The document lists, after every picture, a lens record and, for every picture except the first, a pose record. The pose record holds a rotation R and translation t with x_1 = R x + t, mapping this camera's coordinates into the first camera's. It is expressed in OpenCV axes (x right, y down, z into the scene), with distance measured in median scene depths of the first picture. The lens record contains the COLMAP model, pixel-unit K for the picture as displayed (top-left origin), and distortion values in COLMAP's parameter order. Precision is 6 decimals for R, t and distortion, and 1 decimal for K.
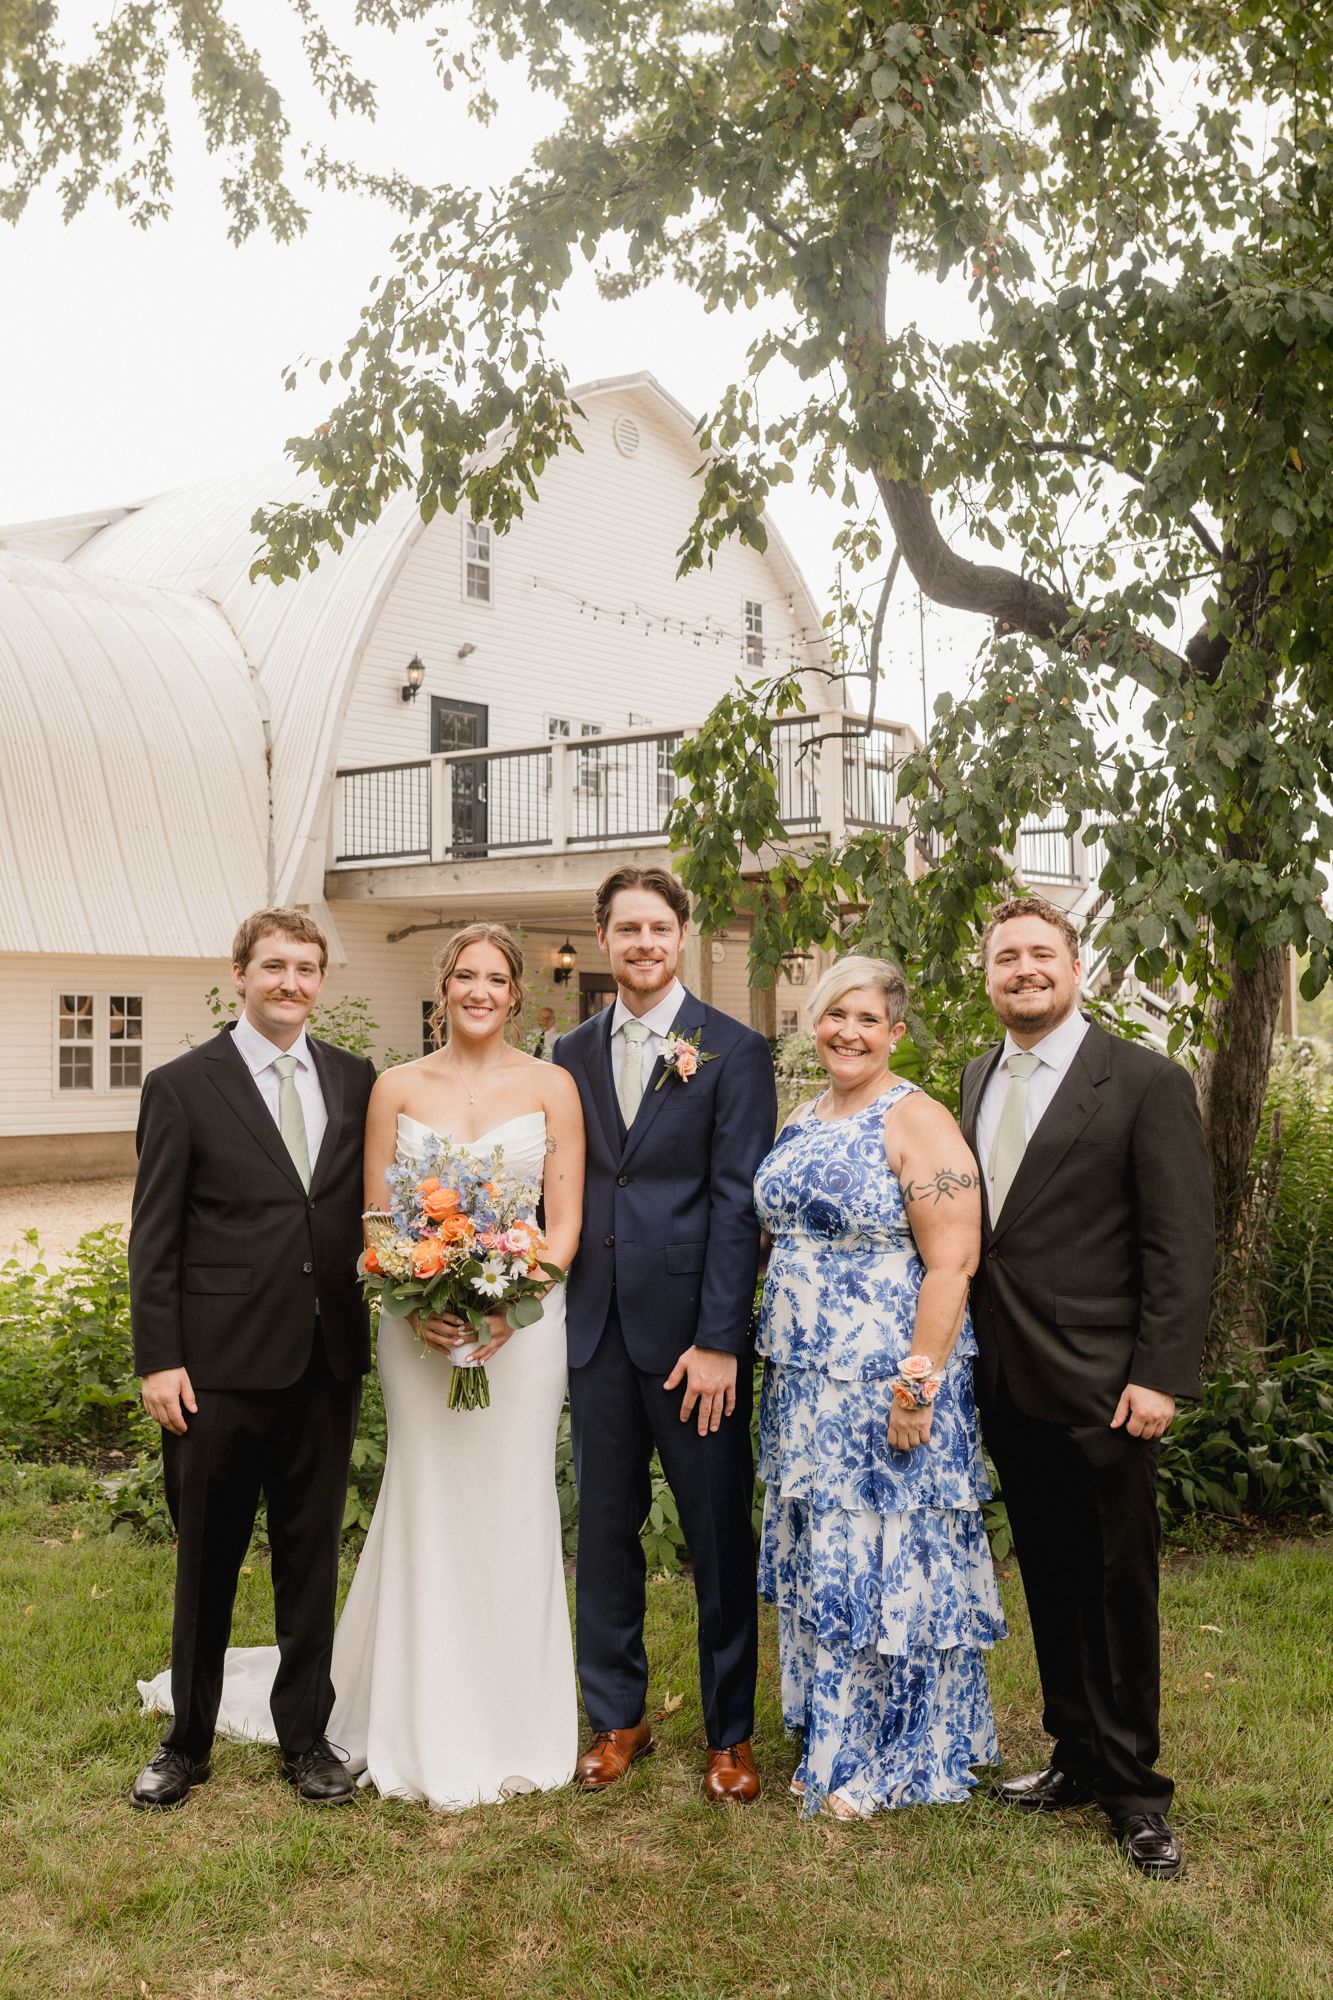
lens RADIAL K [[2780.5, 0, 666.5], [0, 2780.5, 1000.0], [0, 0, 1]] dist [0.014278, -1.319717]
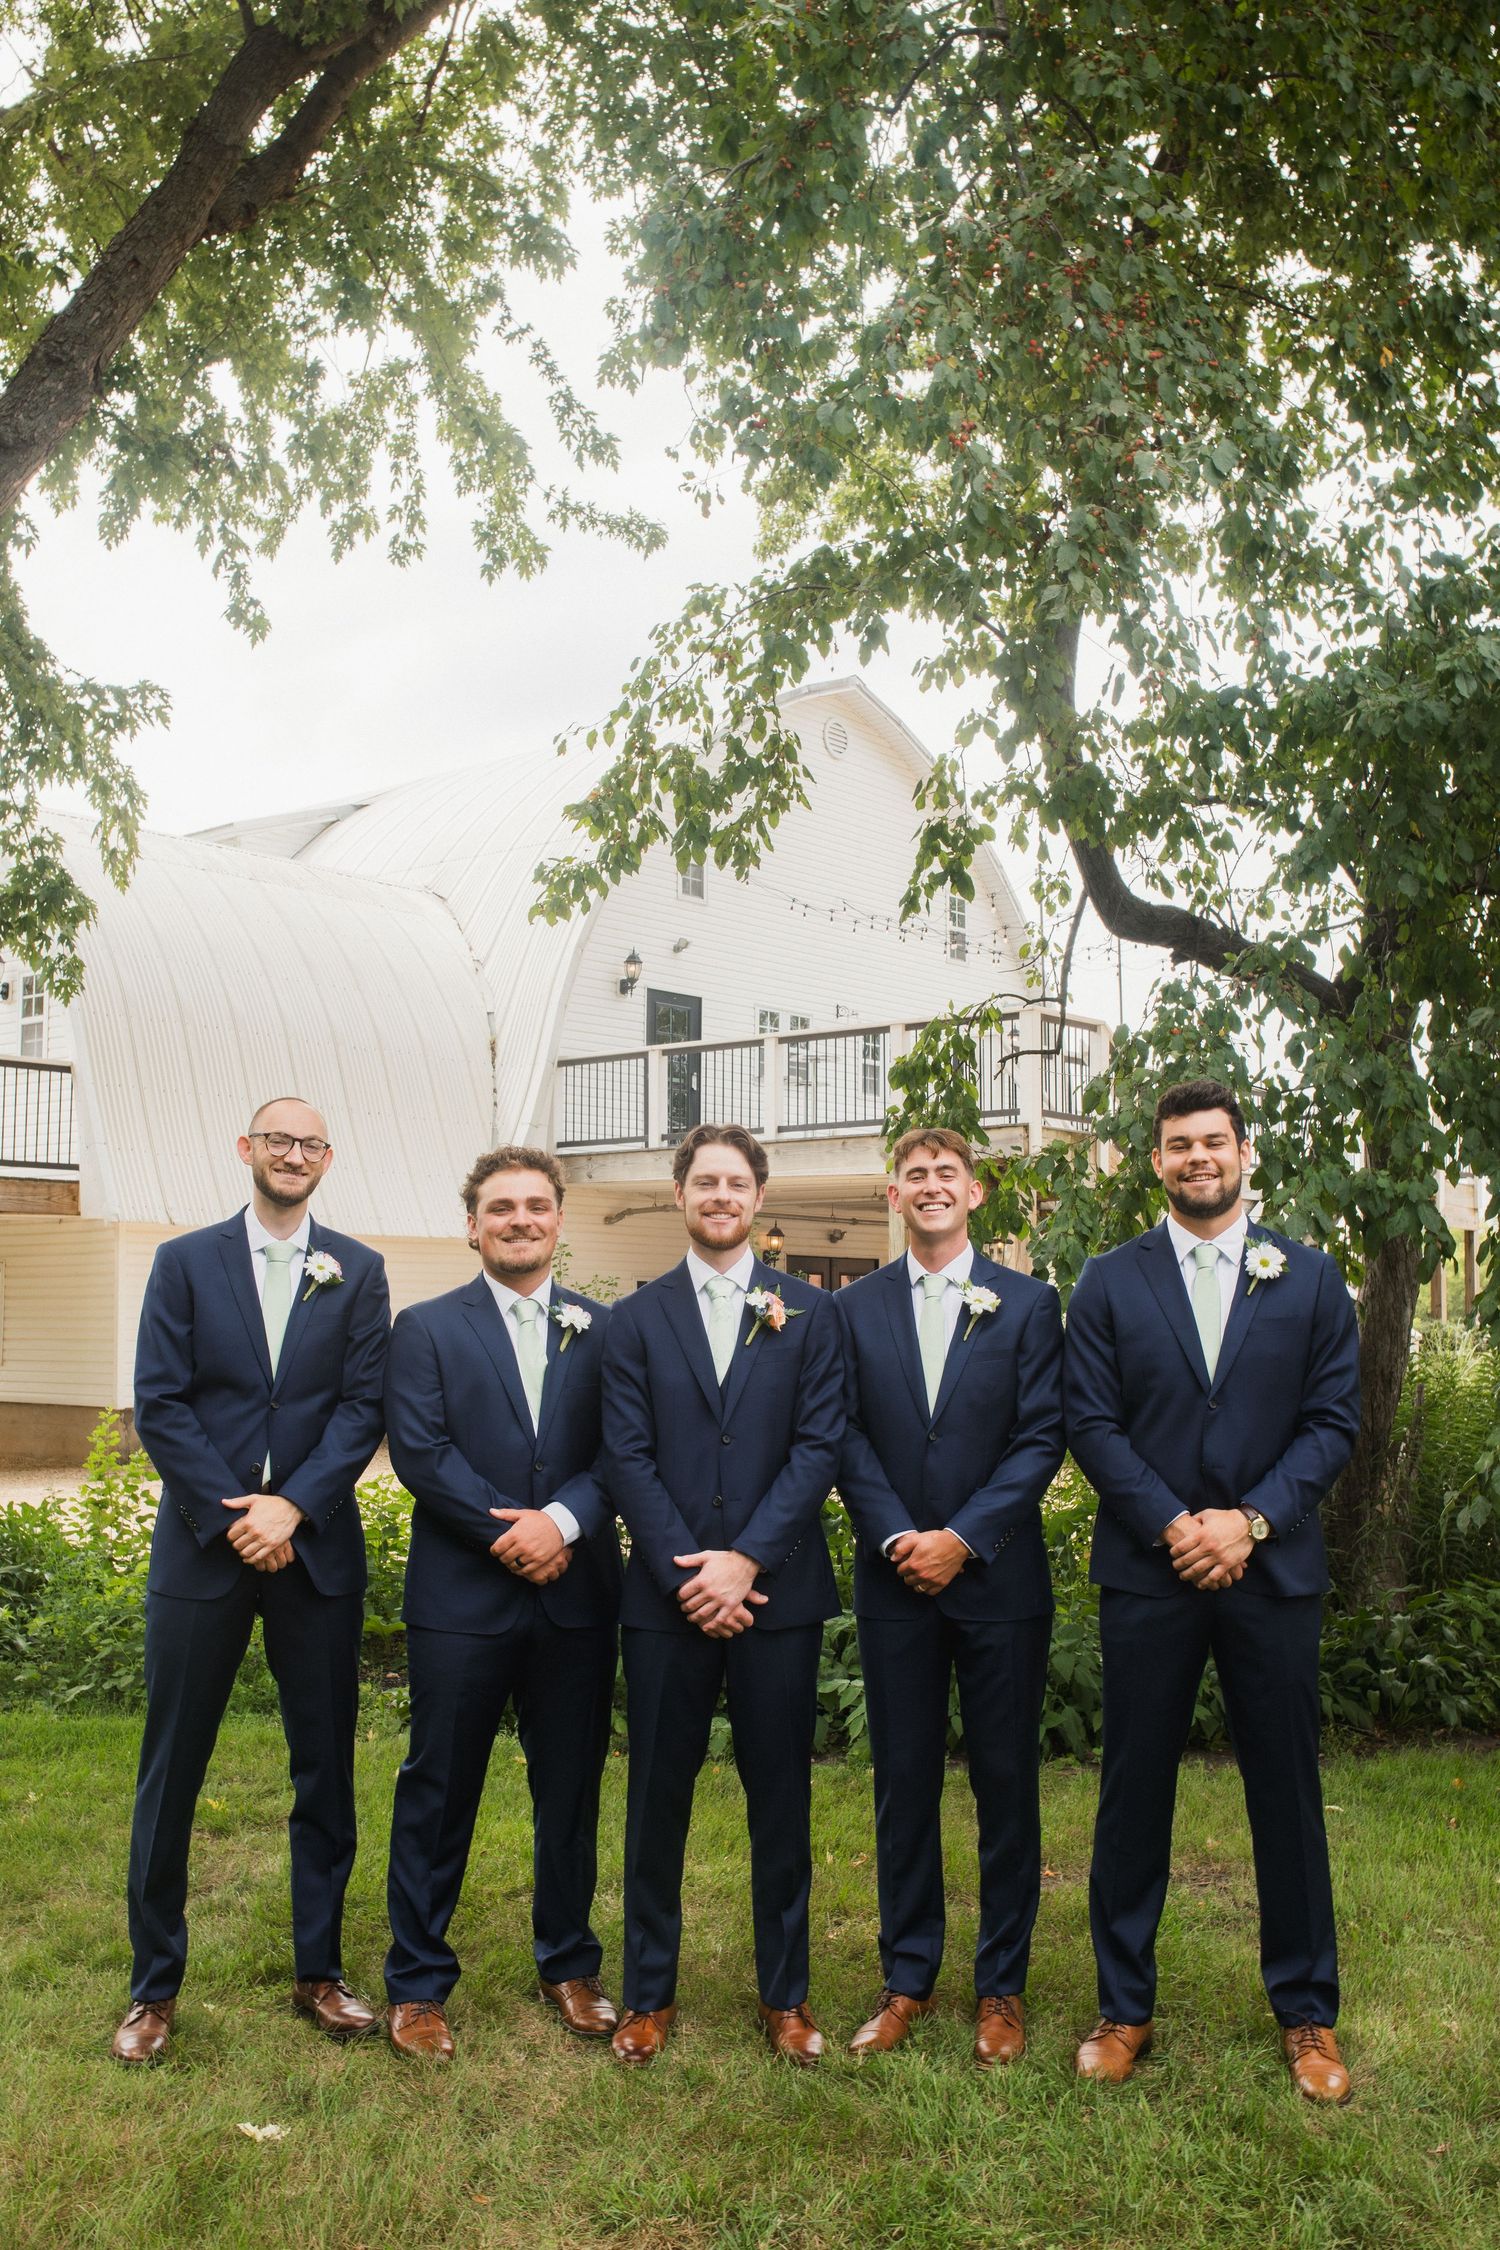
lens RADIAL K [[3128.1, 0, 750.0], [0, 3128.1, 1125.0], [0, 0, 1]] dist [0.014278, -1.319717]
pose [[0.999429, 0.006690, -0.033119, -0.012288], [-0.008335, 0.998725, -0.049786, -0.000080], [0.032744, 0.050033, 0.998211, -0.306267]]
